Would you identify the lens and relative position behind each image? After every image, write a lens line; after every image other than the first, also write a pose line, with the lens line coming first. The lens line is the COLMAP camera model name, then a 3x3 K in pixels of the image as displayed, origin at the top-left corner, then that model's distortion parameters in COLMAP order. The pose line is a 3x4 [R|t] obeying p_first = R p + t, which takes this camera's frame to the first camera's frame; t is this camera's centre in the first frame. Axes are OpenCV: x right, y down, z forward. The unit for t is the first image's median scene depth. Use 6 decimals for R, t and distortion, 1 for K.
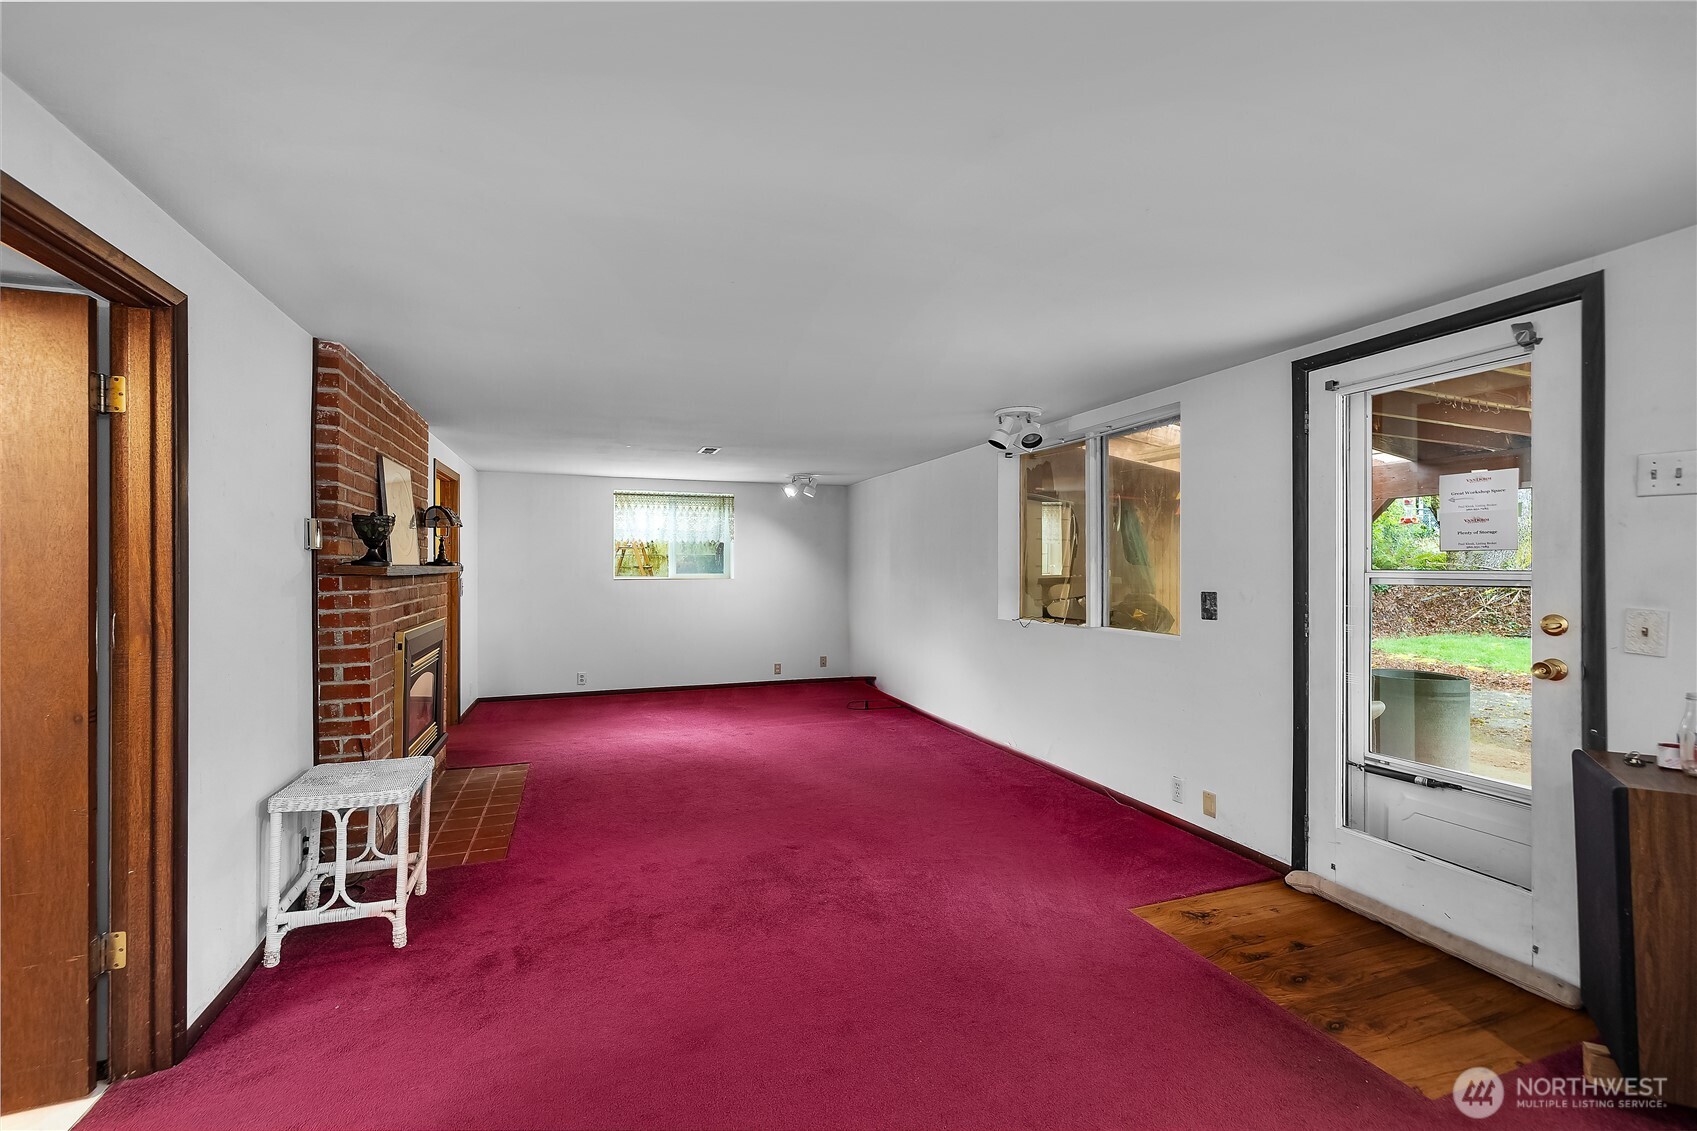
lens RADIAL K [[723.9, 0, 835.6], [0, 723.9, 566.1], [0, 0, 1]] dist [0.001581, 0.000061]
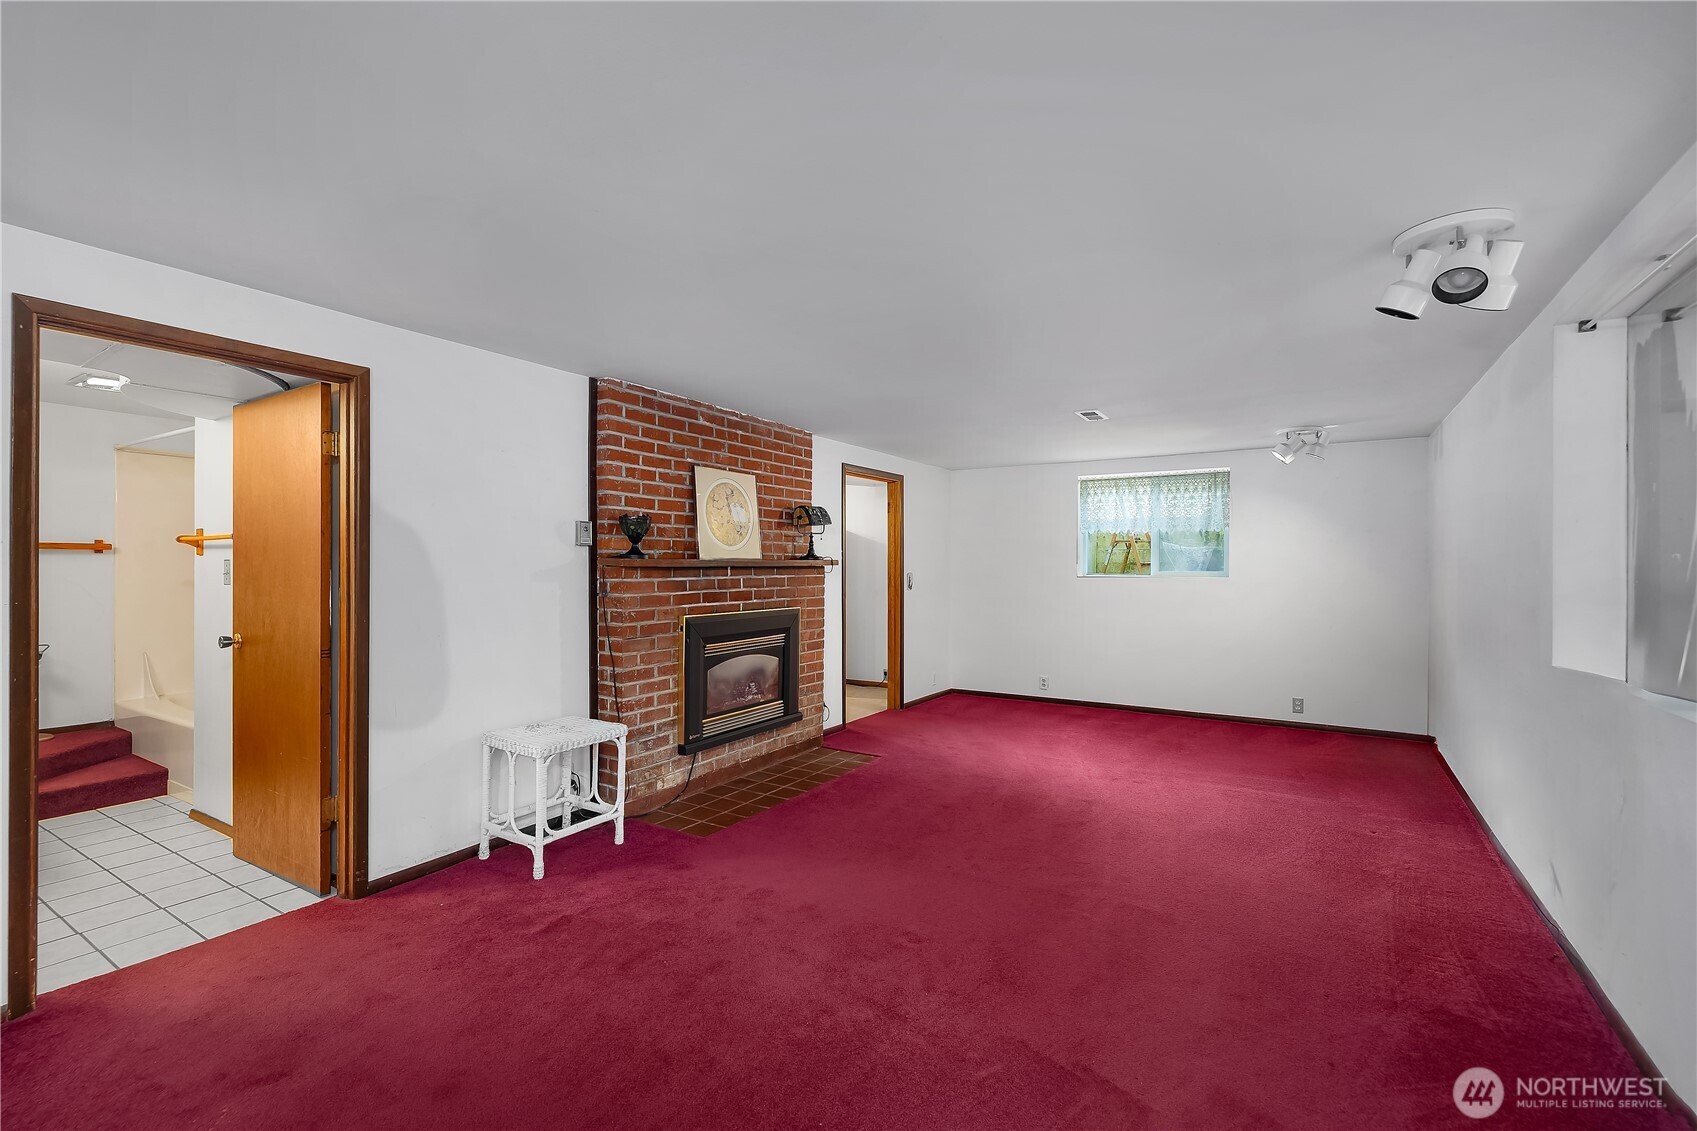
lens RADIAL K [[723.9, 0, 853.5], [0, 723.9, 564.3], [0, 0, 1]] dist [0.001581, 0.000061]
pose [[0.622997, -0.001398, -0.782223, 0.436894], [-0.000490, 0.999998, -0.002177, 0.010540], [0.782224, 0.001740, 0.622994, 0.453186]]
